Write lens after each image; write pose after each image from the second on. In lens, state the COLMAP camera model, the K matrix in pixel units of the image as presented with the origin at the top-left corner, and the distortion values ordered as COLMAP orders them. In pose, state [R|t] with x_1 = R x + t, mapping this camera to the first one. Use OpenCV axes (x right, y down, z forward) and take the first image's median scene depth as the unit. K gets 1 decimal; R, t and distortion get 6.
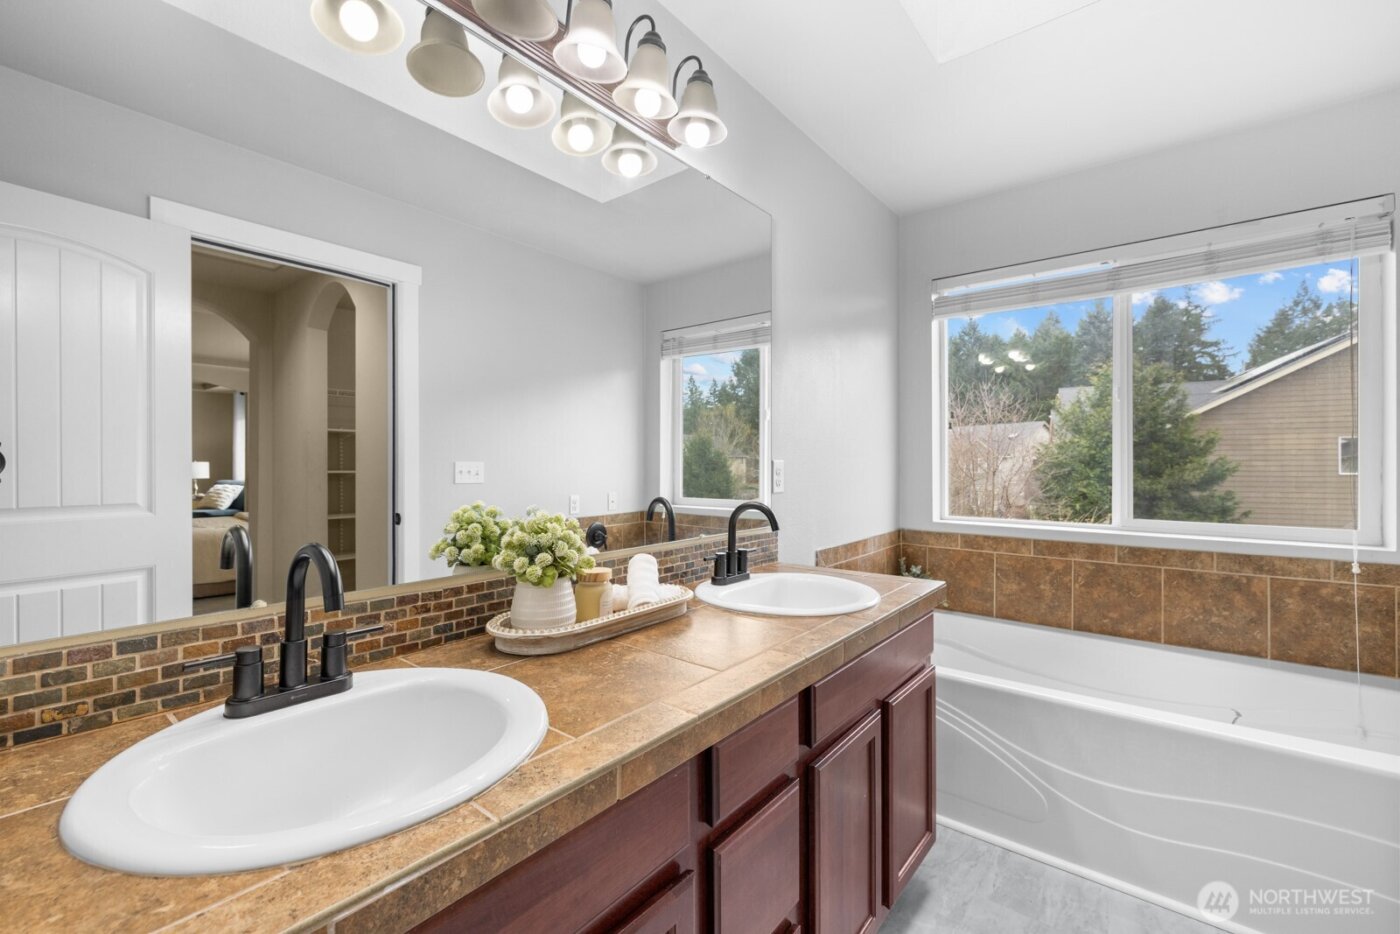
lens RADIAL K [[587.3, 0, 699.3], [0, 587.3, 467.1], [0, 0, 1]] dist [0.002908, 0.000170]
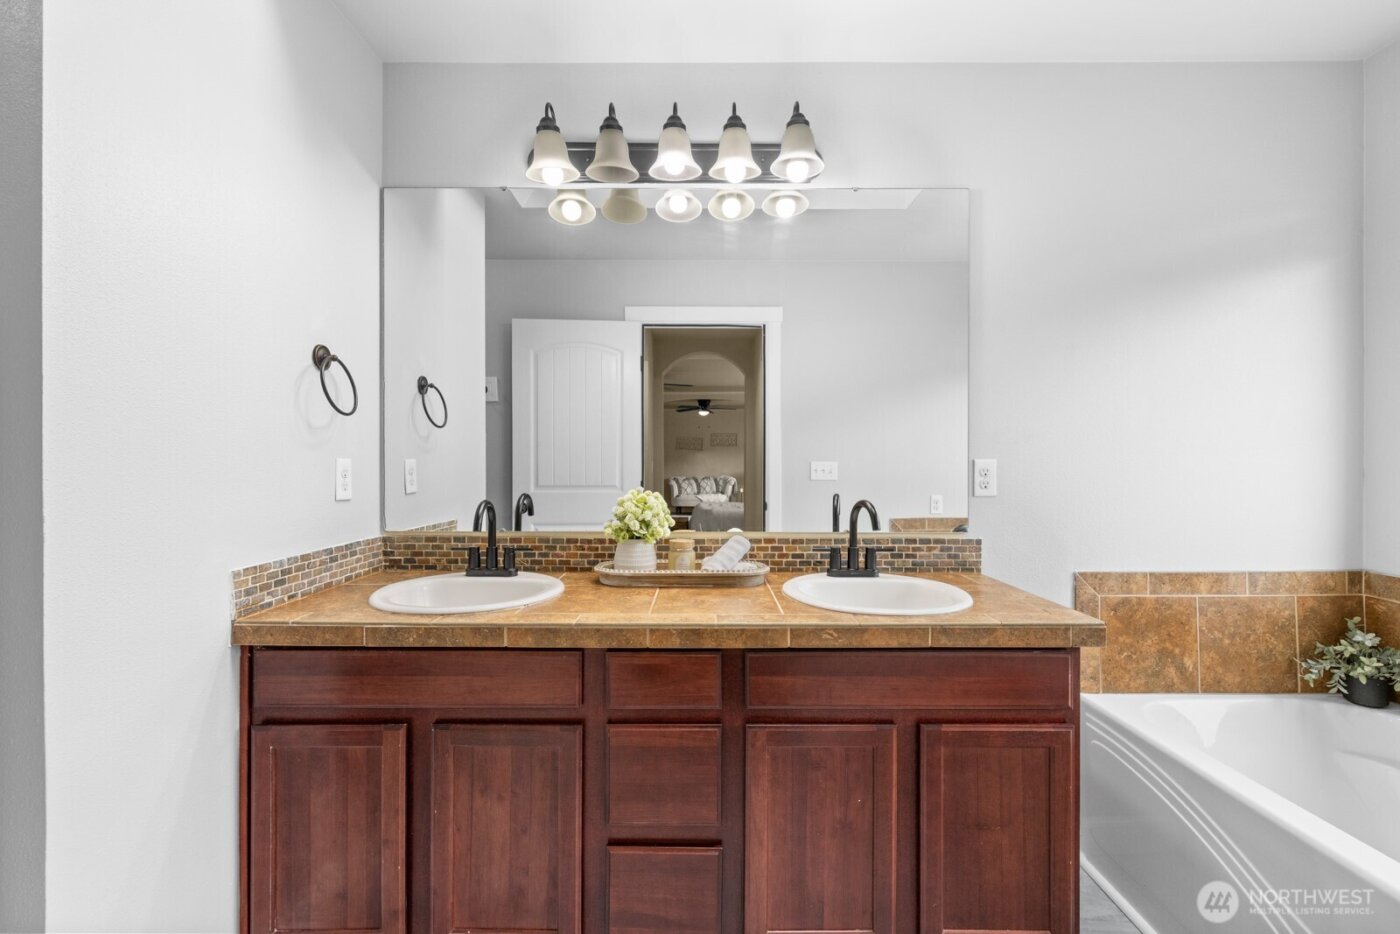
lens RADIAL K [[587.3, 0, 701.6], [0, 587.3, 461.4], [0, 0, 1]] dist [0.002908, 0.000170]
pose [[0.627350, -0.000485, -0.778737, 1.032720], [-0.007801, 0.999946, -0.006907, 0.000936], [0.778699, 0.010408, 0.627312, 0.200834]]
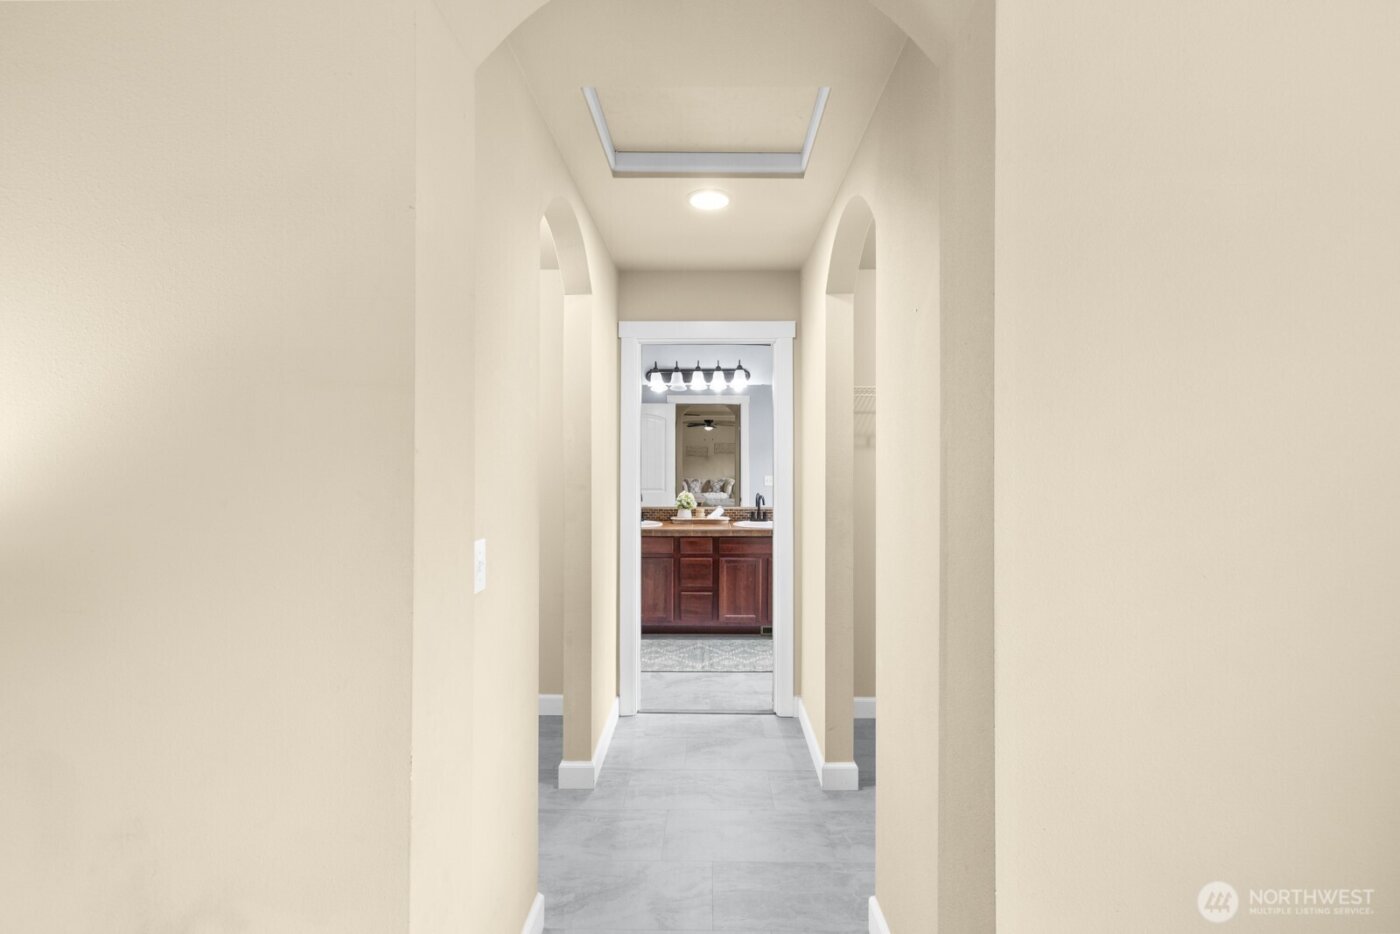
lens RADIAL K [[587.3, 0, 701.7], [0, 587.3, 459.1], [0, 0, 1]] dist [0.002908, 0.000170]
pose [[0.620777, 0.000575, -0.783987, 3.334833], [-0.010425, 0.999917, -0.007521, -0.151423], [0.783918, 0.012842, 0.620732, -1.661080]]
